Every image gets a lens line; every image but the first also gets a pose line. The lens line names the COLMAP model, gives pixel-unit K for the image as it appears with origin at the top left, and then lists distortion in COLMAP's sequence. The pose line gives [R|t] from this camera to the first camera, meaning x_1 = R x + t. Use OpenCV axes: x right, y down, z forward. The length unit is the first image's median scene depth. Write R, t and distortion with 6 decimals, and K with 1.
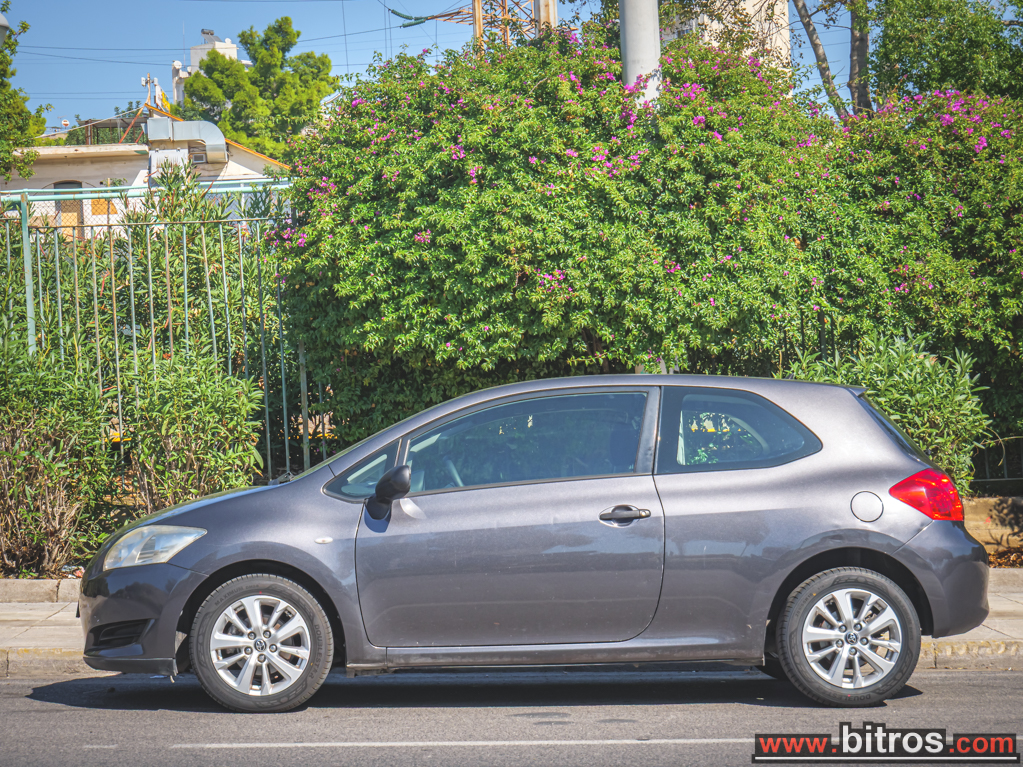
lens RADIAL K [[2267.0, 0, 513.5], [0, 2267.0, 383.1], [0, 0, 1]] dist [-0.044295, 0.000000]
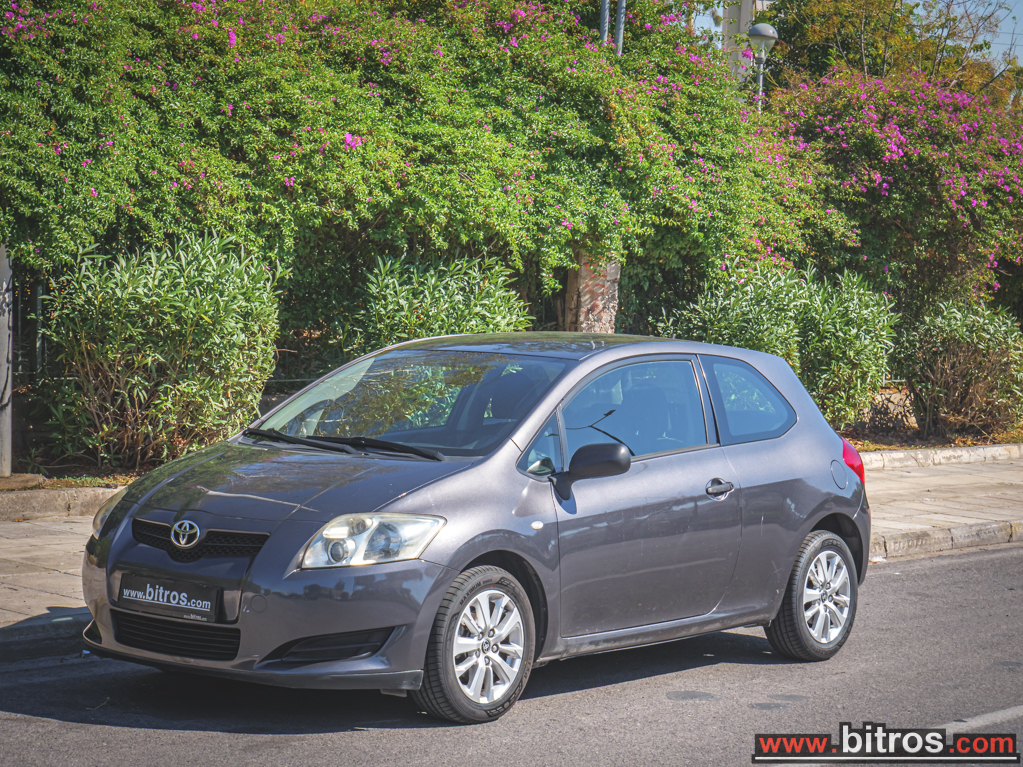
lens RADIAL K [[2267.0, 0, 512.1], [0, 2267.0, 383.7], [0, 0, 1]] dist [-0.044295, 0.000000]
pose [[0.636069, 0.011535, 0.771546, -0.508730], [-0.083536, 0.995041, 0.053991, -0.022167], [-0.767097, -0.098793, 0.633879, 0.286966]]
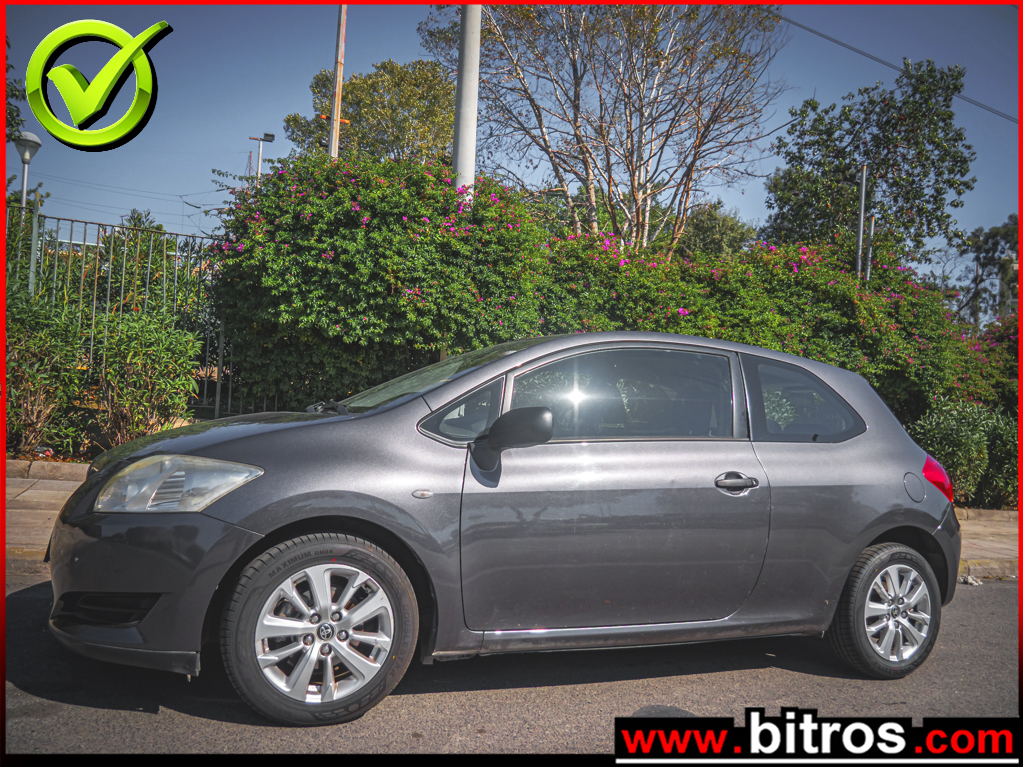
lens RADIAL K [[741.3, 0, 511.7], [0, 741.3, 382.6], [0, 0, 1]] dist [-0.054924, 0.024408]
pose [[0.925176, 0.109665, 0.363349, -0.097905], [-0.106119, 0.993908, -0.029775, 0.023532], [-0.364401, -0.011011, 0.931177, 0.490197]]
